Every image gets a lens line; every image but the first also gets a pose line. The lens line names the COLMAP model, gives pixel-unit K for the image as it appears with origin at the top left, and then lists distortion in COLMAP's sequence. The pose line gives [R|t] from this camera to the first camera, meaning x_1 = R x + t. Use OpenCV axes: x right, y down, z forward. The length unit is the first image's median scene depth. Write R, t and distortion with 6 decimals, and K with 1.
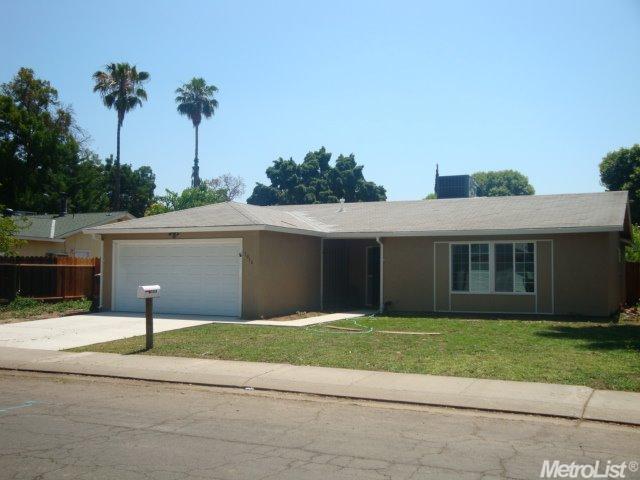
lens RADIAL K [[737.6, 0, 320.0], [0, 737.6, 242.5], [0, 0, 1]] dist [-0.007180, 0.000000]
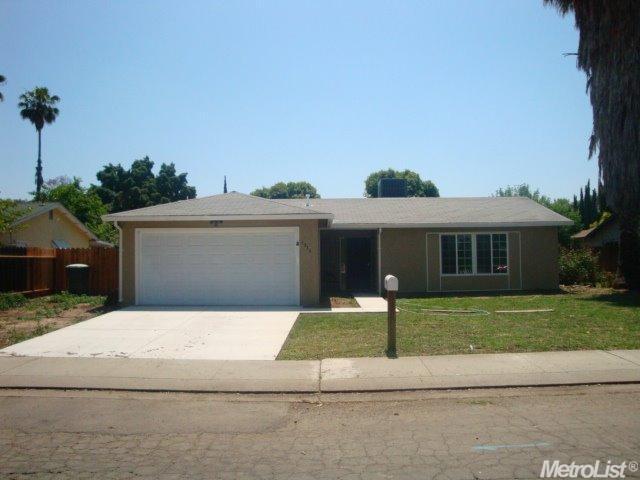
lens RADIAL K [[547.4, 0, 320.9], [0, 547.4, 240.4], [0, 0, 1]] dist [-0.128093, 0.070625]
pose [[0.898637, 0.001818, 0.438689, -0.329612], [-0.002896, 0.999994, 0.001790, 0.009151], [-0.438683, -0.002879, 0.898637, 0.258121]]
